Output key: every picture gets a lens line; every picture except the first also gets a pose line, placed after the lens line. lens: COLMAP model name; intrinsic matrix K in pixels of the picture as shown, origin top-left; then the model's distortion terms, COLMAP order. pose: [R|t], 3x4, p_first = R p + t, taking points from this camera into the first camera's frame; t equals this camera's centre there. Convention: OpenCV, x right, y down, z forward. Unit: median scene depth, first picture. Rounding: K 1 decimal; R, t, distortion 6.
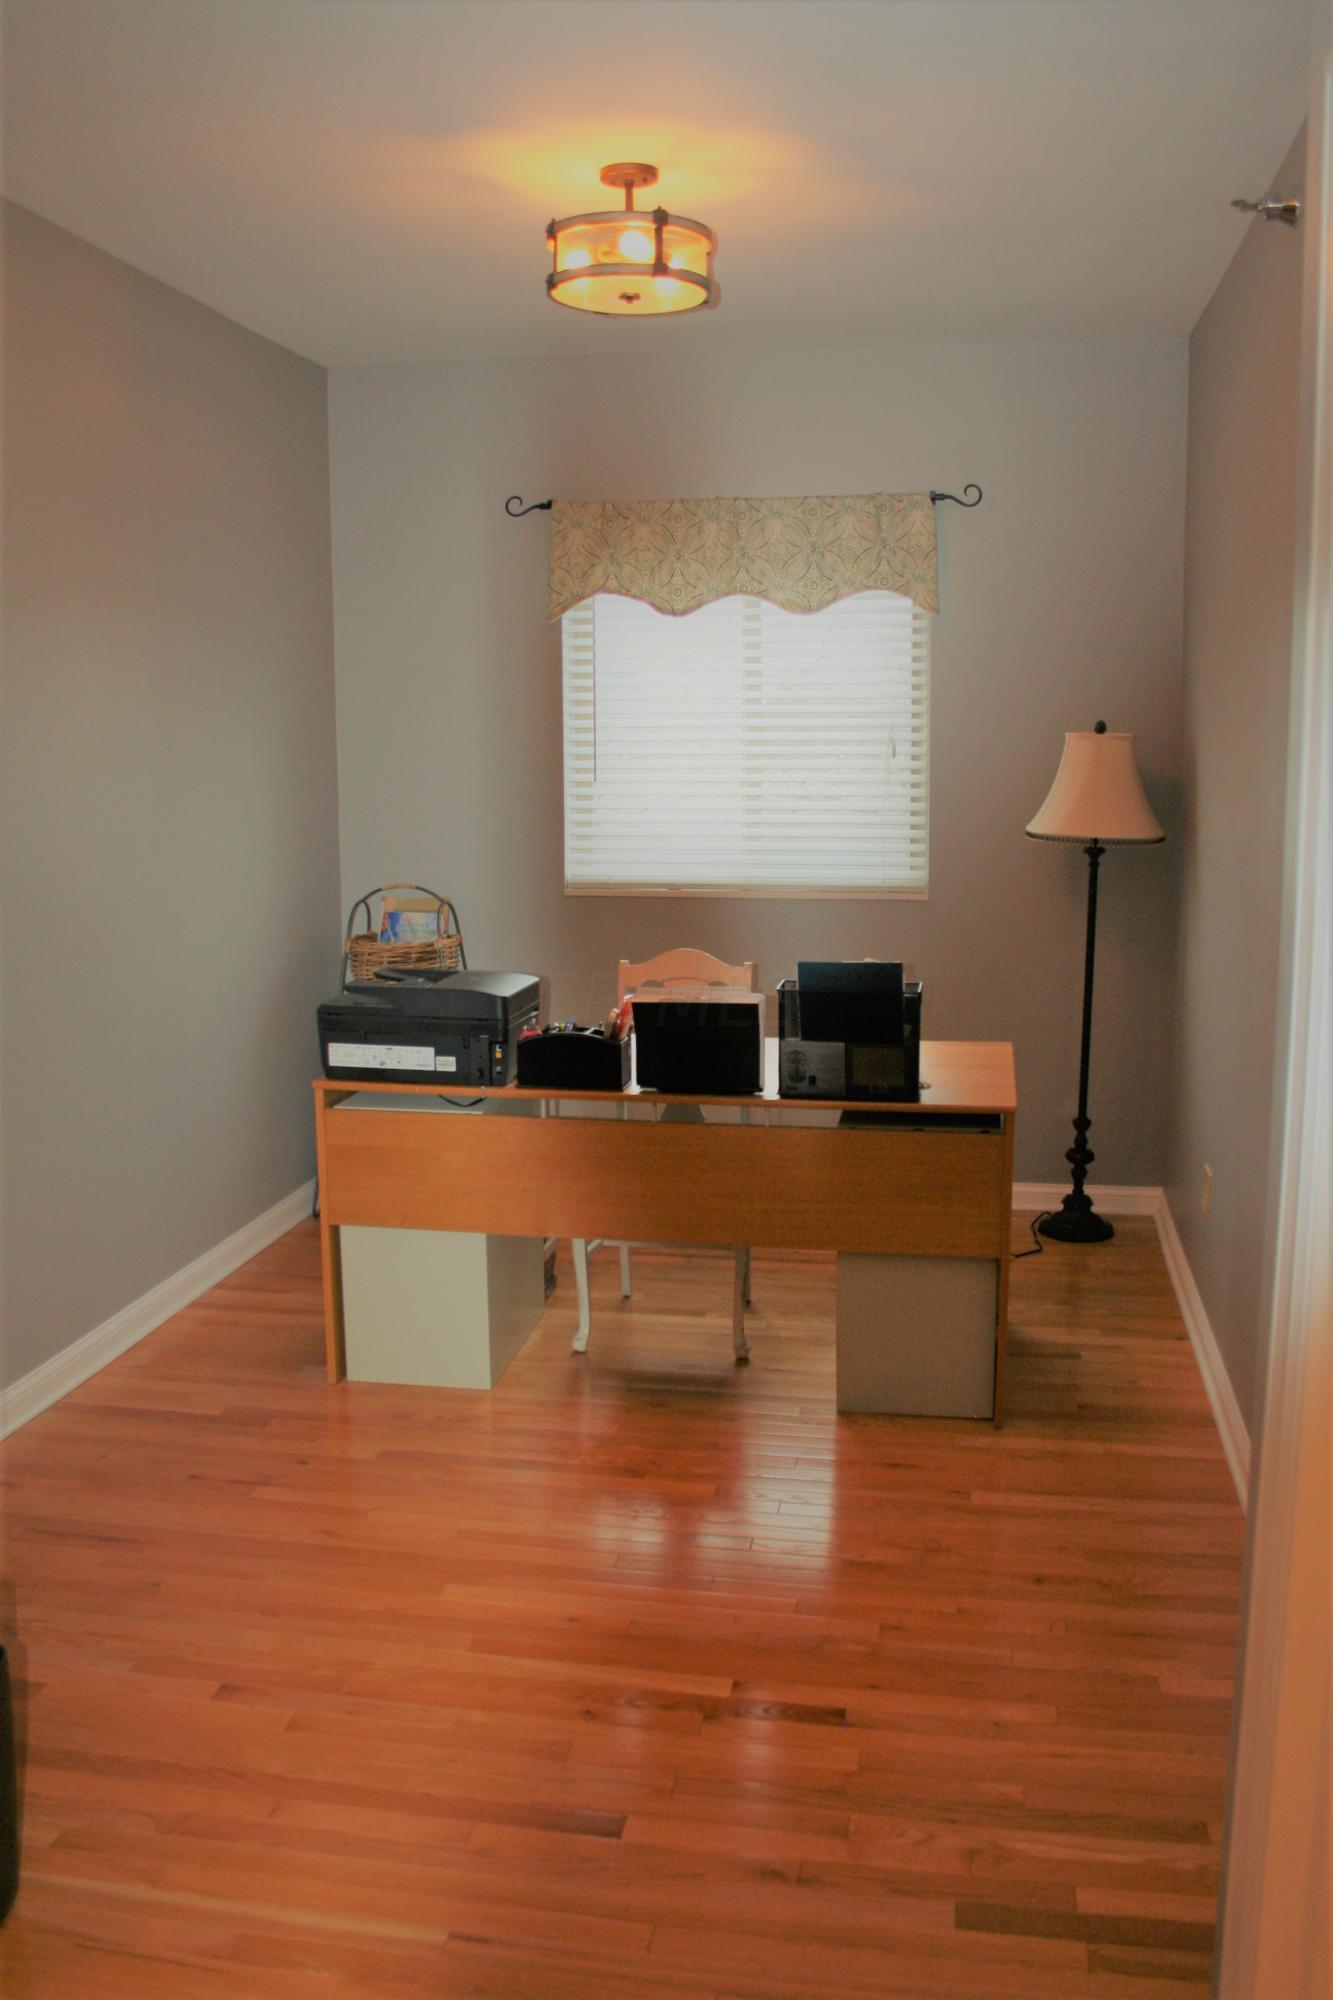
lens RADIAL K [[1652.7, 0, 666.5], [0, 1652.7, 1000.0], [0, 0, 1]] dist [-0.148427, 0.126927]
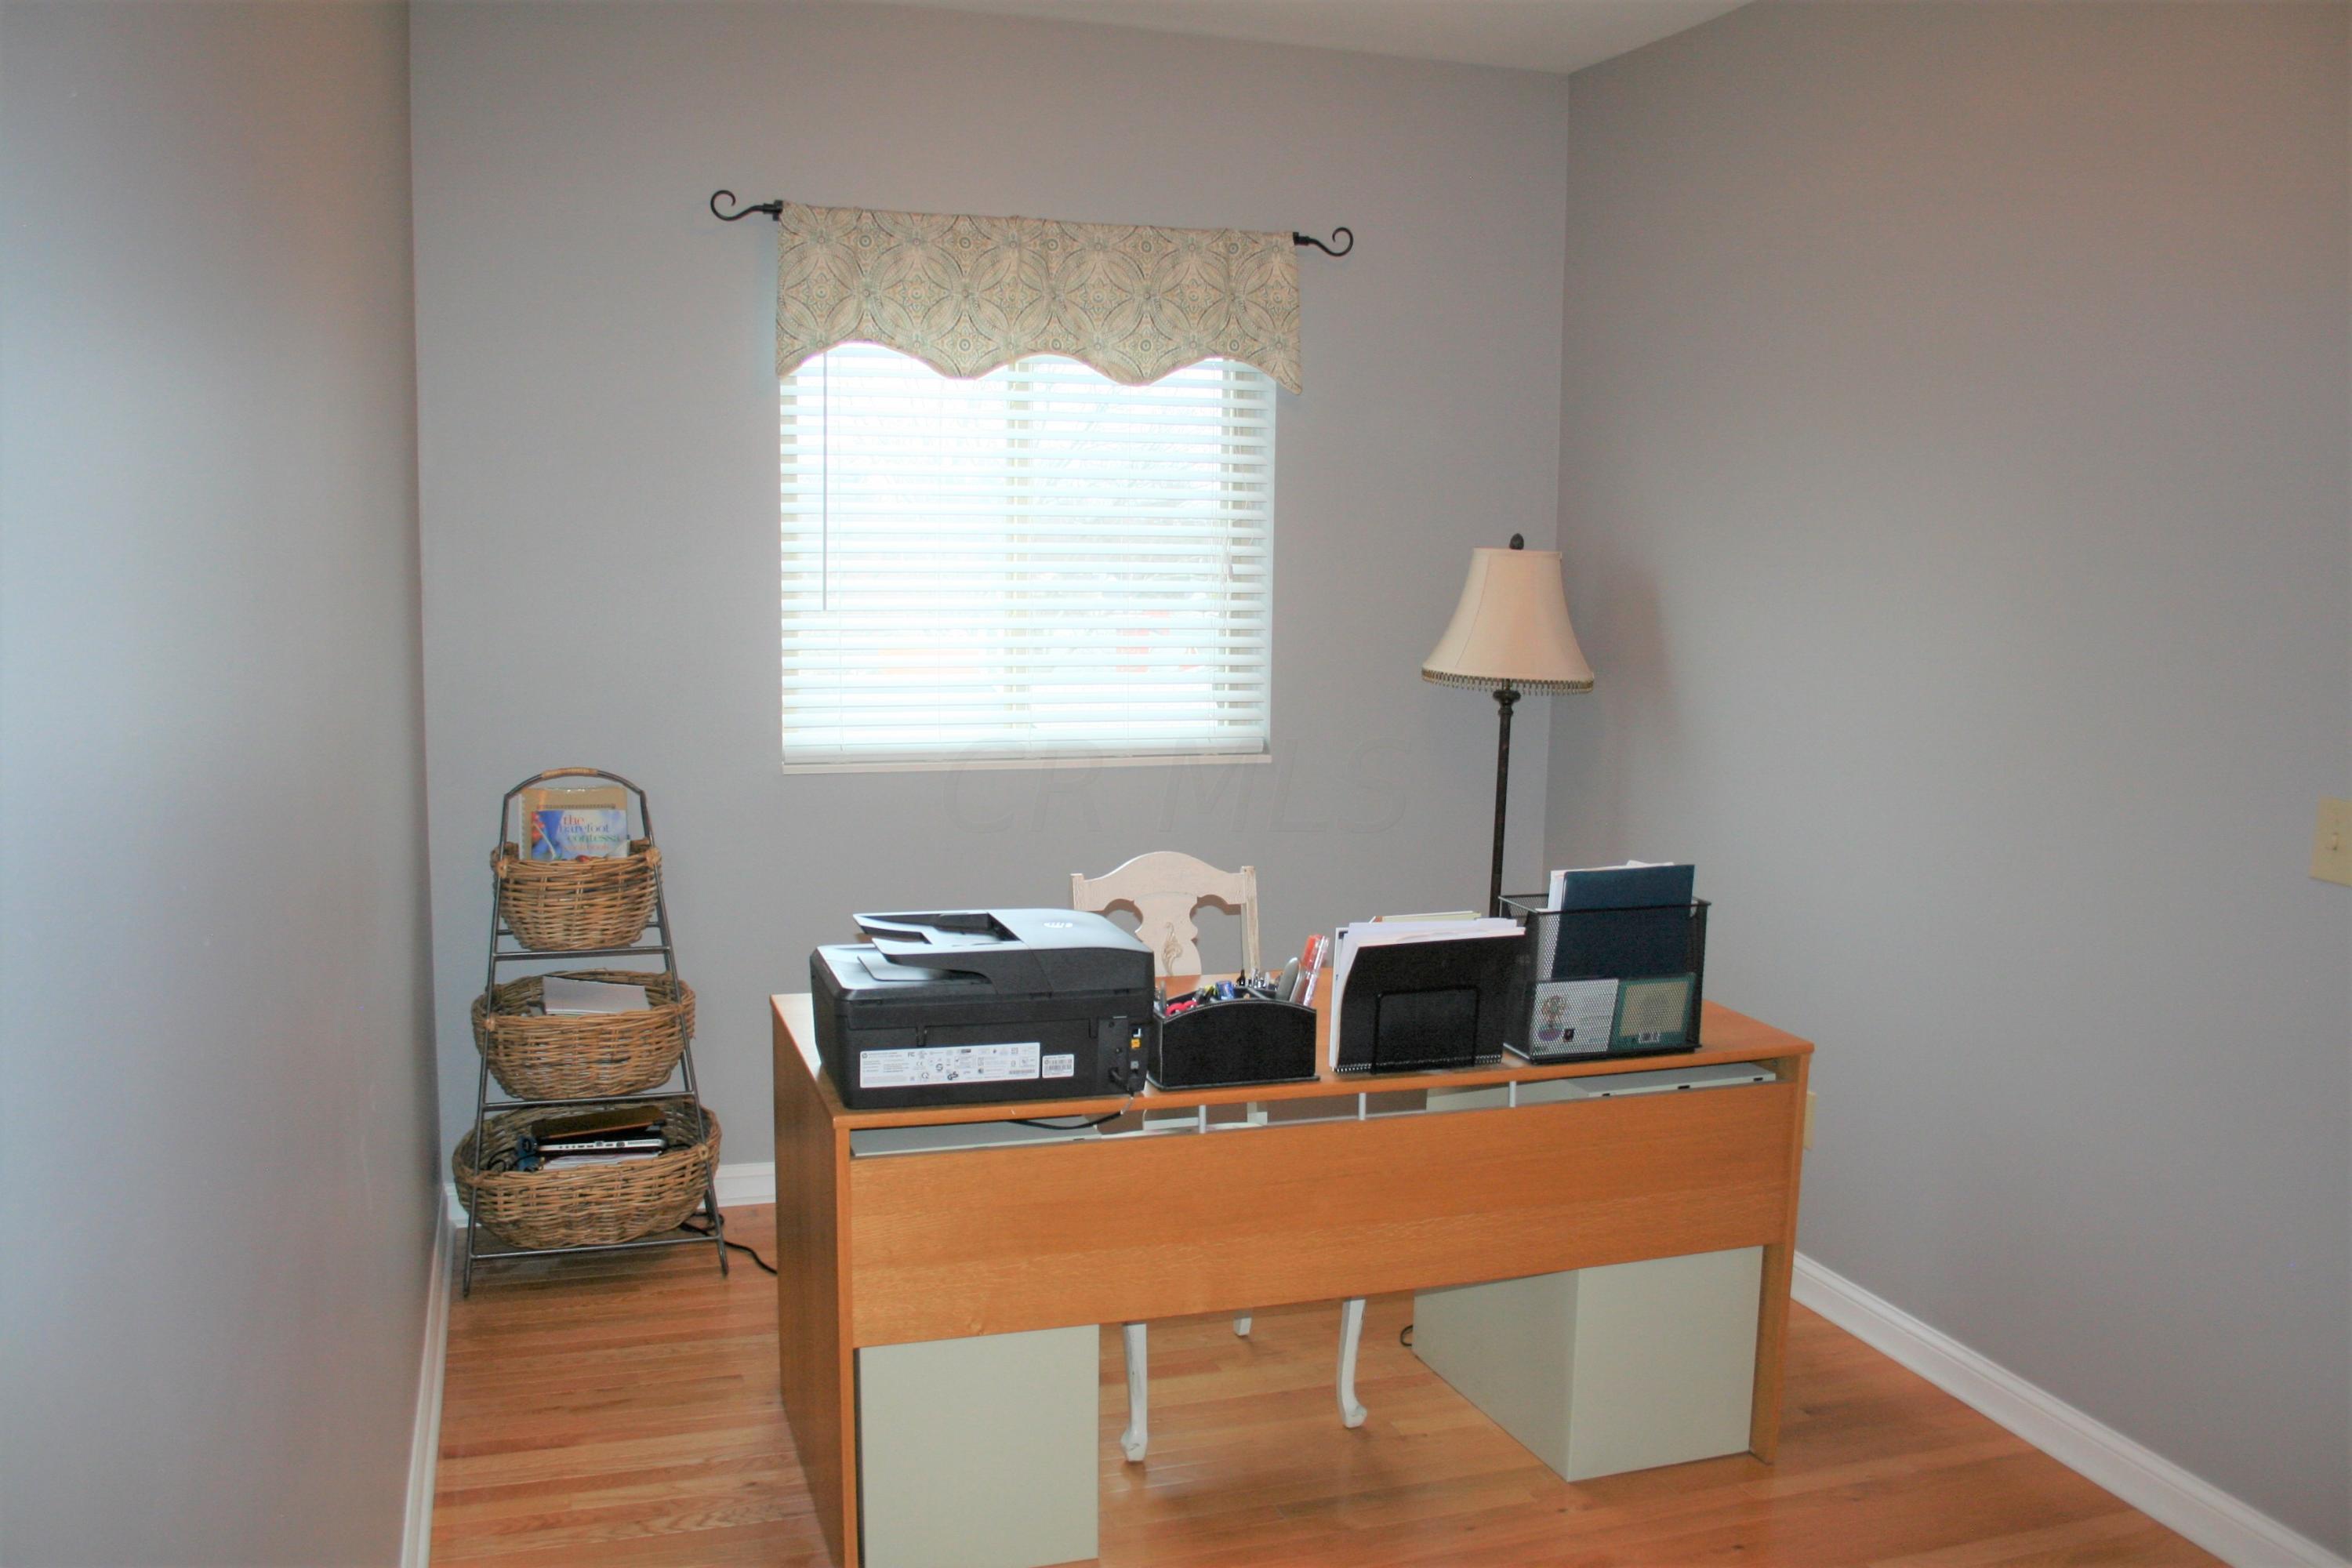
lens RADIAL K [[1943.5, 0, 1137.6], [0, 1943.5, 791.0], [0, 0, 1]] dist [-0.148427, 0.126927]
pose [[0.891851, -0.042436, 0.450334, -0.318851], [0.054940, 0.998381, -0.014724, -0.039534], [-0.448980, 0.037872, 0.892739, 0.230634]]
